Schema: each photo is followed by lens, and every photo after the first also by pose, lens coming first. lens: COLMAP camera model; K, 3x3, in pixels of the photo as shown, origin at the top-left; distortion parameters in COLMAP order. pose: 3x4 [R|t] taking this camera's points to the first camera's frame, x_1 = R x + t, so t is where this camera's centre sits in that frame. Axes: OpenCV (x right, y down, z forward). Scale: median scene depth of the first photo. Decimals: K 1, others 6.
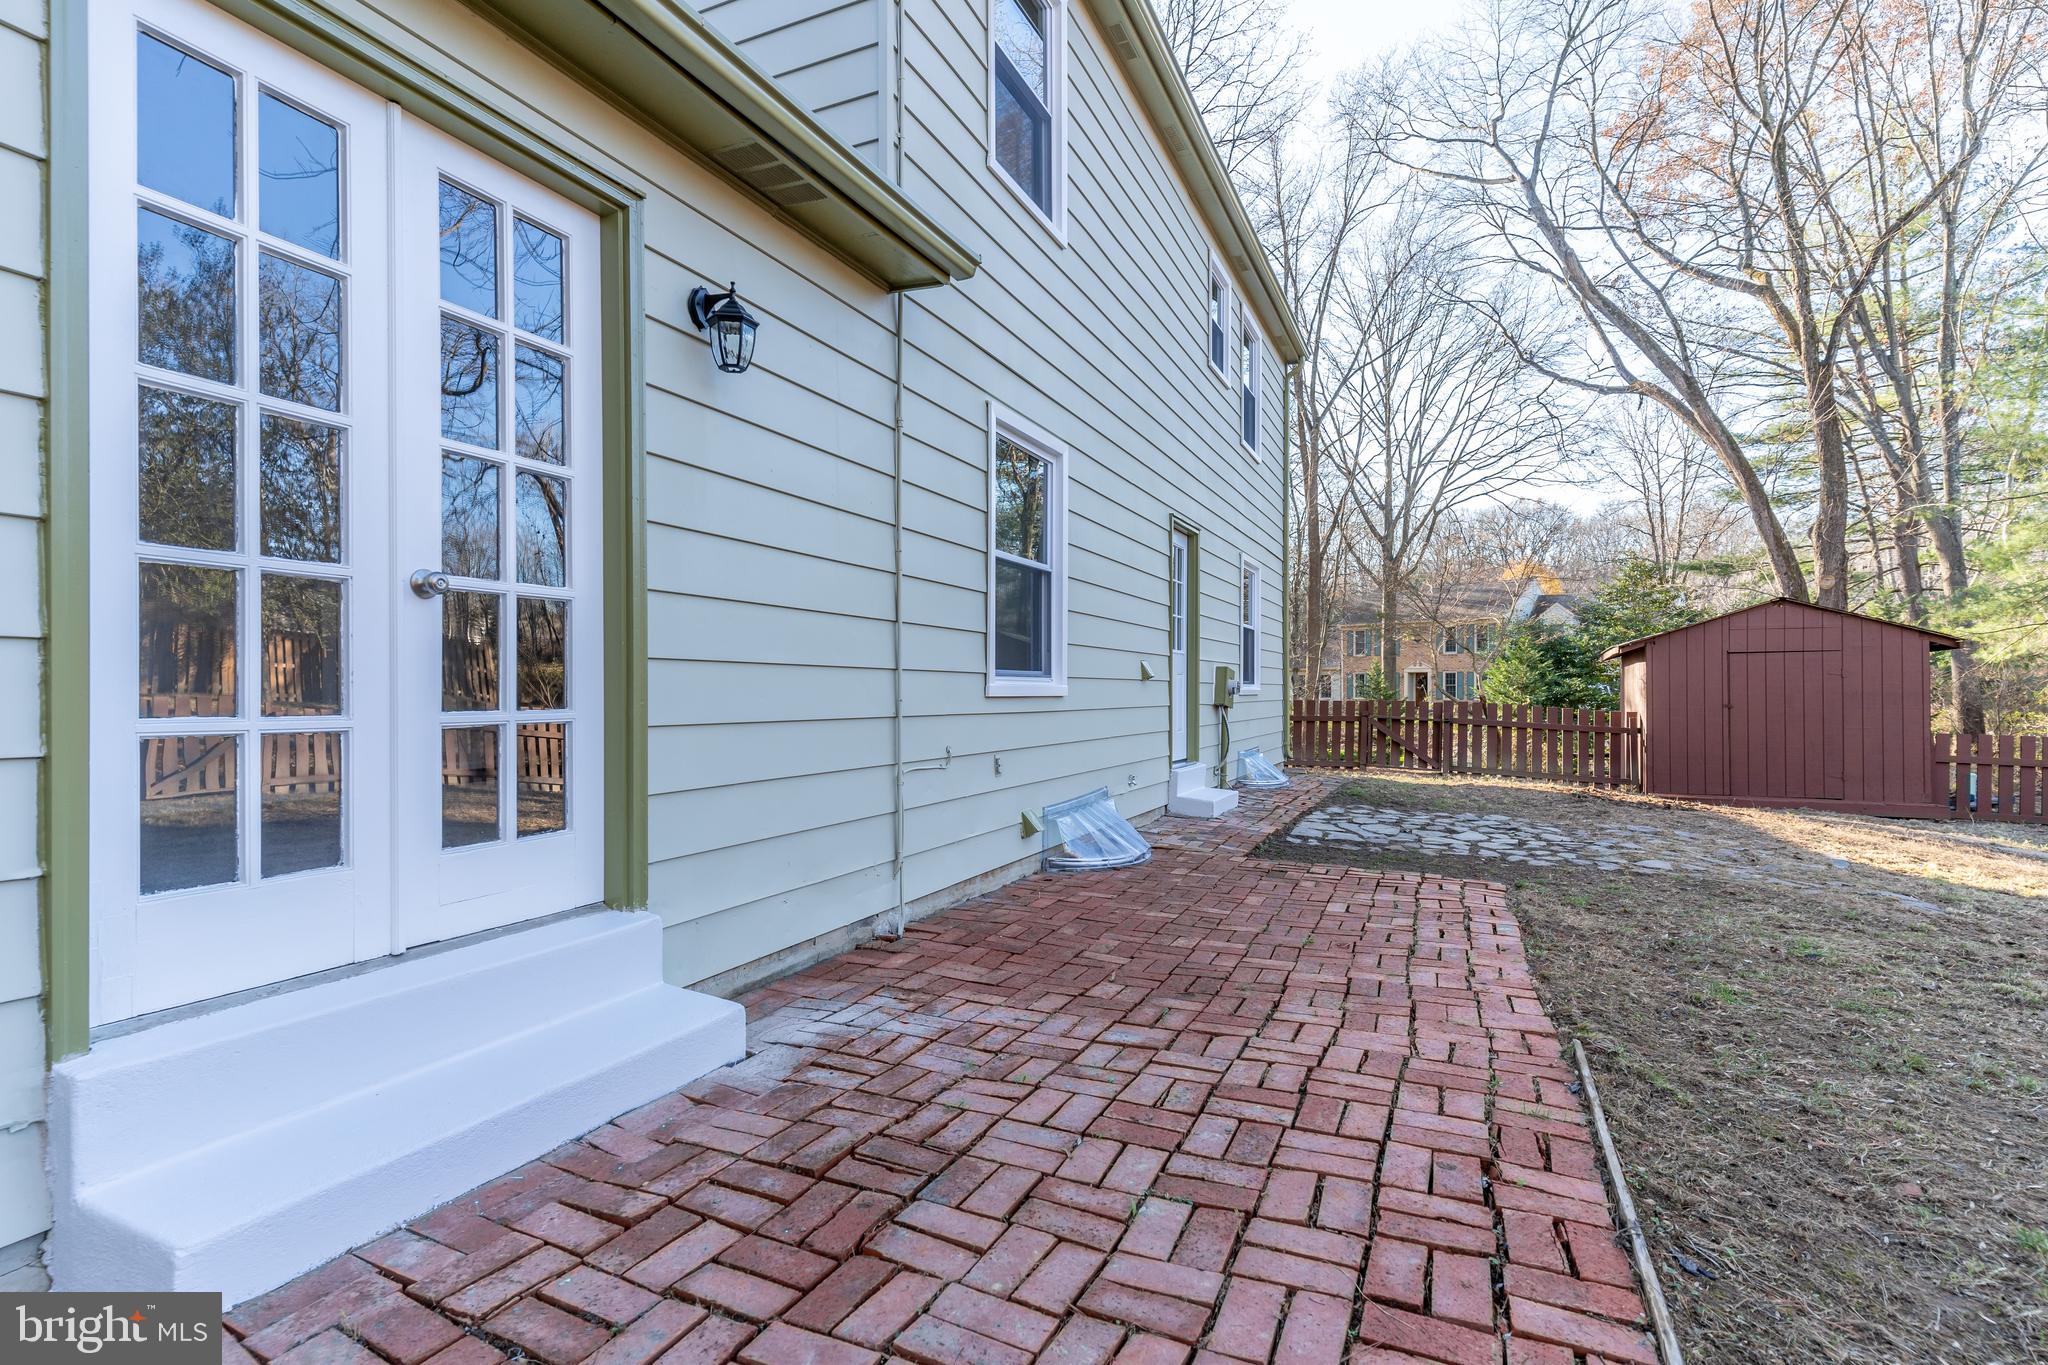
lens RADIAL K [[991.4, 0, 1018.5], [0, 991.4, 691.6], [0, 0, 1]] dist [0.000837, -0.000259]
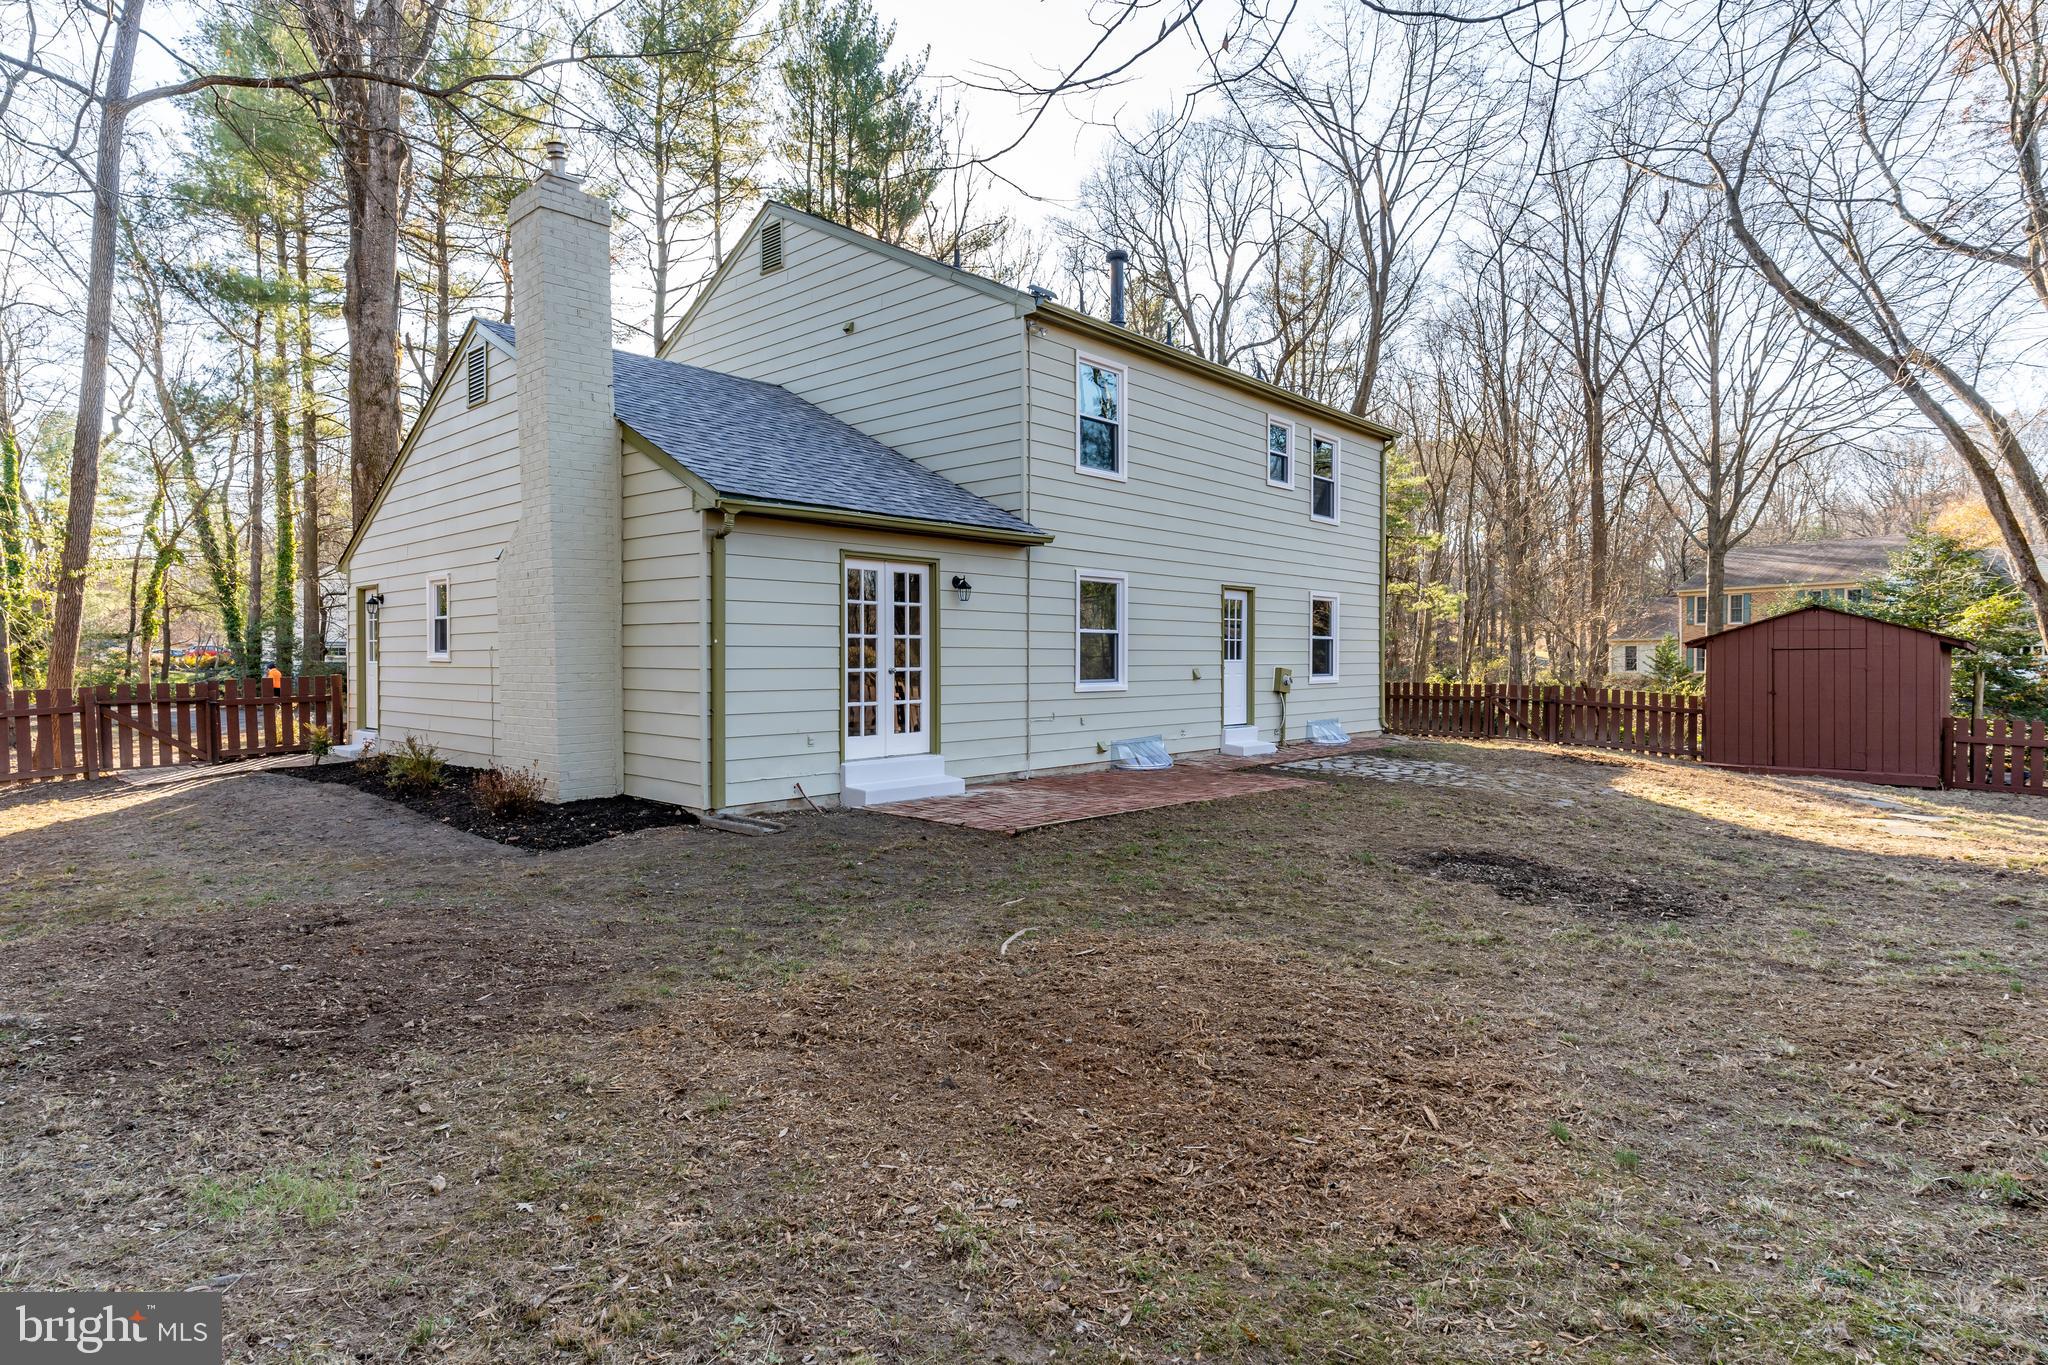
lens RADIAL K [[1083.4, 0, 1020.8], [0, 1083.4, 676.2], [0, 0, 1]] dist [-0.006805, -0.002303]
pose [[0.954964, 0.008445, -0.296600, 1.045717], [-0.002740, 0.999803, 0.019645, -0.142216], [0.296708, -0.017948, 0.954800, -2.612448]]
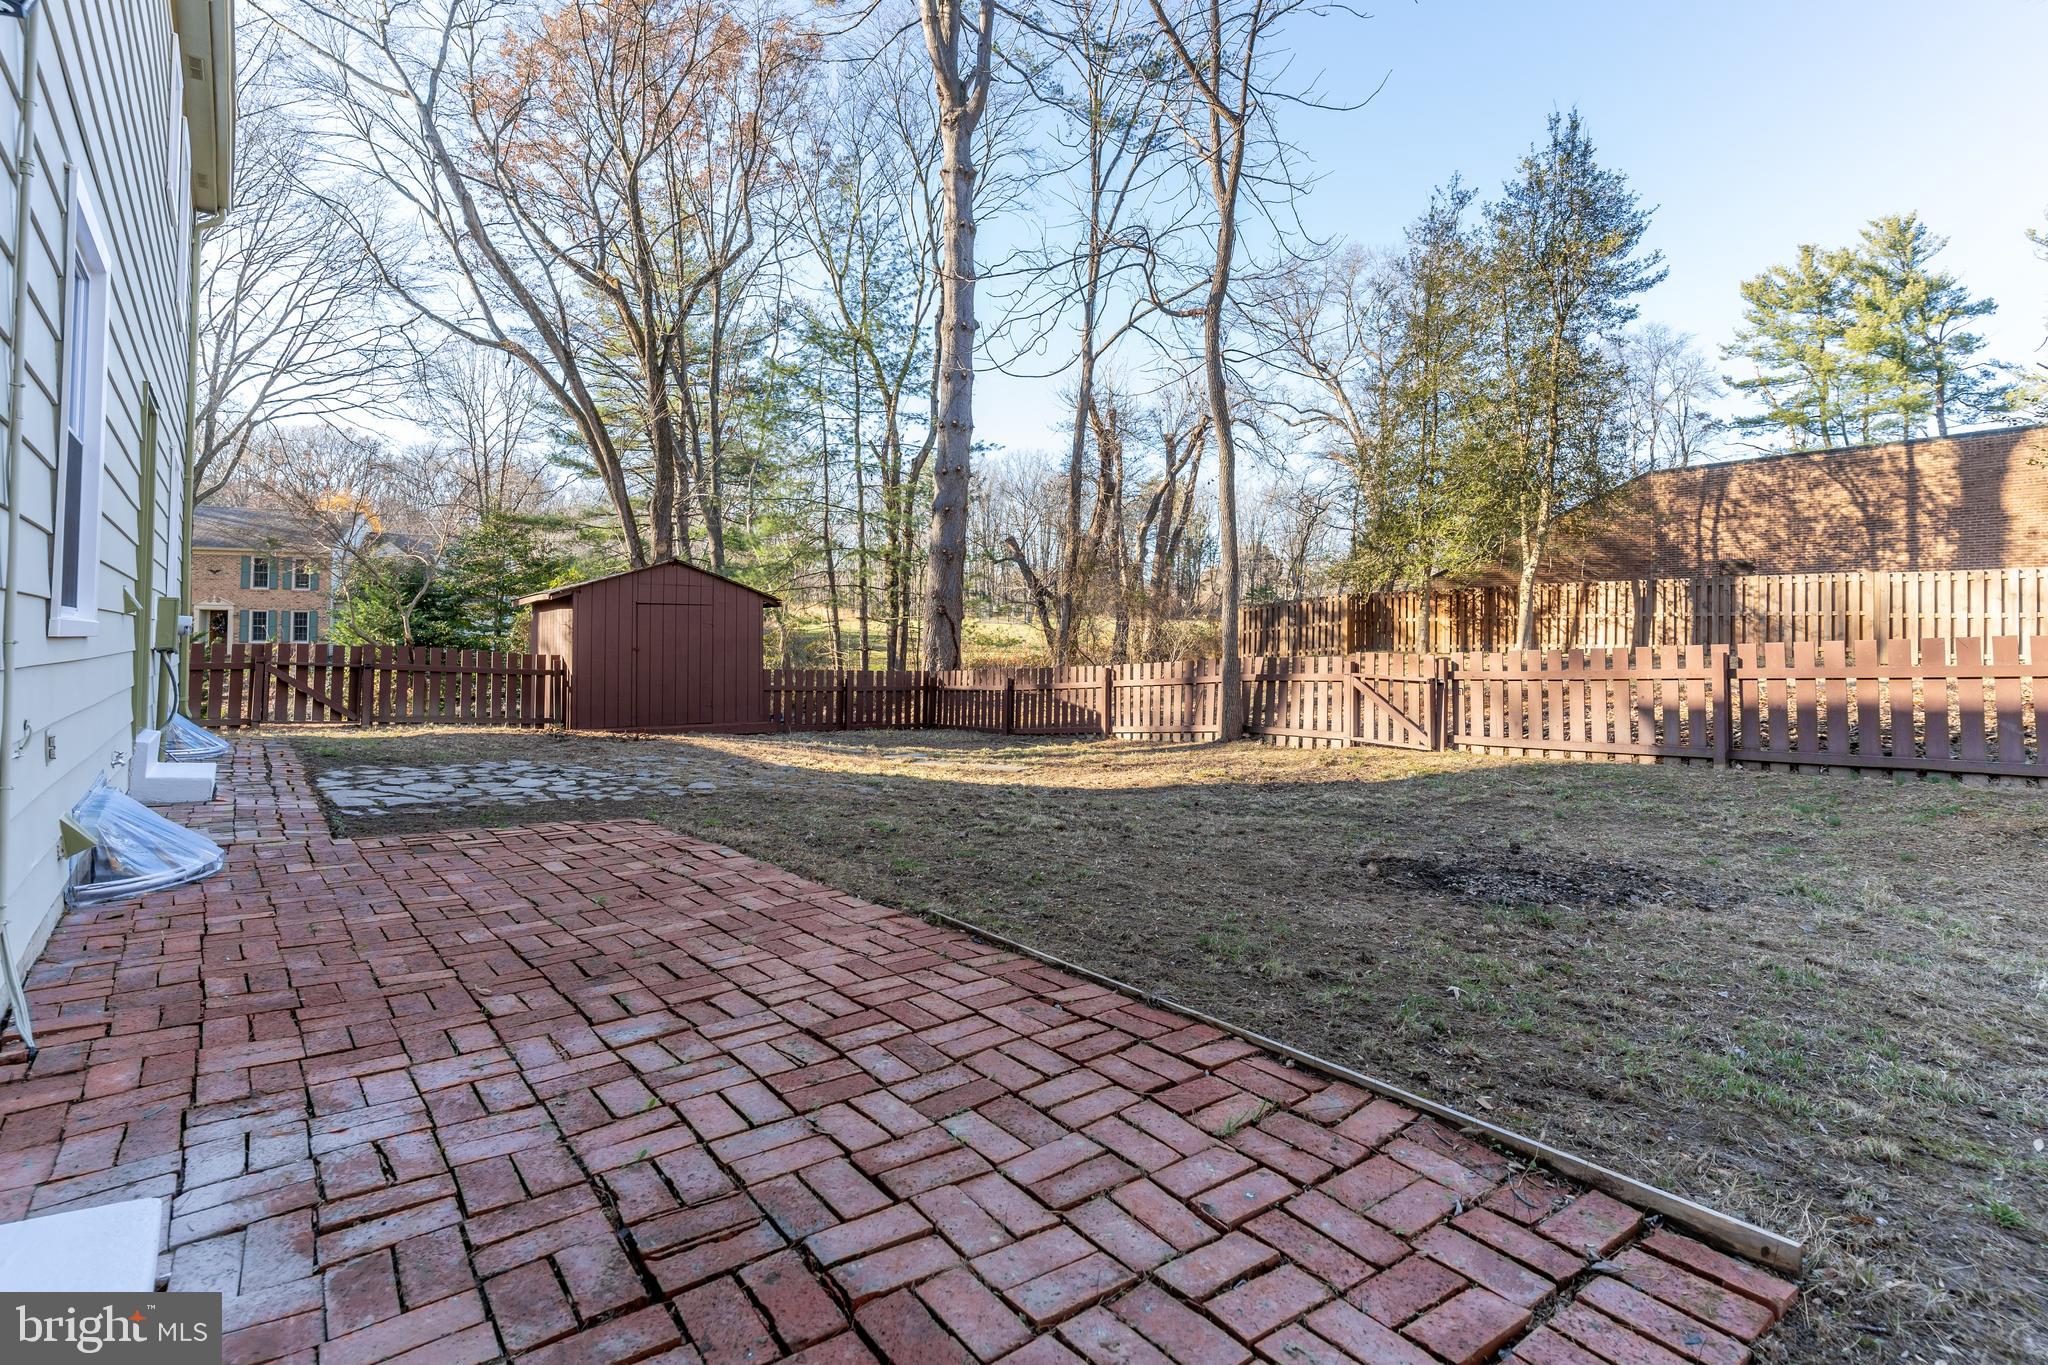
lens RADIAL K [[991.4, 0, 1031.1], [0, 991.4, 615.9], [0, 0, 1]] dist [0.000837, -0.000259]
pose [[0.456543, 0.028631, 0.889241, -0.505315], [-0.011401, 0.999588, -0.026331, 0.003108], [-0.889628, 0.001884, 0.456681, 0.289895]]
